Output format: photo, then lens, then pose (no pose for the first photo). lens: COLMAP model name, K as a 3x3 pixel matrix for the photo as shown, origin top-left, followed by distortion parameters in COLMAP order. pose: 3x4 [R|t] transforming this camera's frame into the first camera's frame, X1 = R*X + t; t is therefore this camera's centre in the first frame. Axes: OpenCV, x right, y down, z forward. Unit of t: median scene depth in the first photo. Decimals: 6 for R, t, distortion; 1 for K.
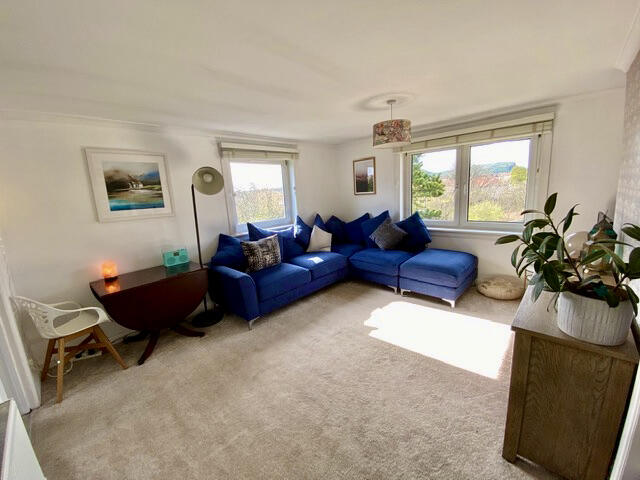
lens RADIAL K [[256.6, 0, 323.2], [0, 256.6, 239.6], [0, 0, 1]] dist [0.014678, -0.016756]
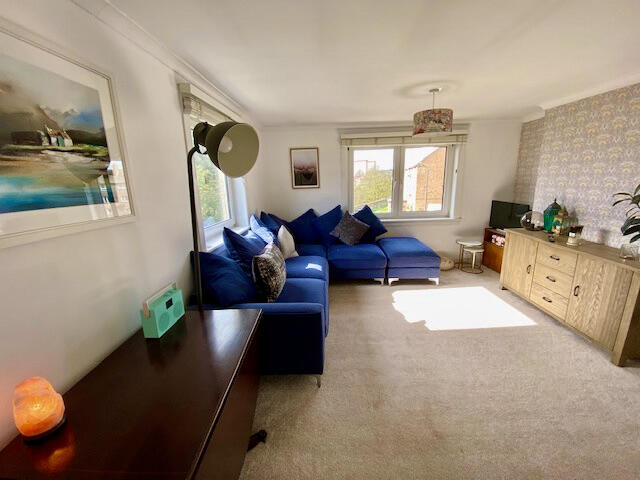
lens RADIAL K [[256.6, 0, 323.2], [0, 256.6, 239.6], [0, 0, 1]] dist [0.014678, -0.016756]
pose [[0.747960, -0.110664, 0.654454, -0.616247], [0.110763, 0.992988, 0.041320, -0.042828], [-0.654437, 0.041584, 0.754972, 0.443861]]
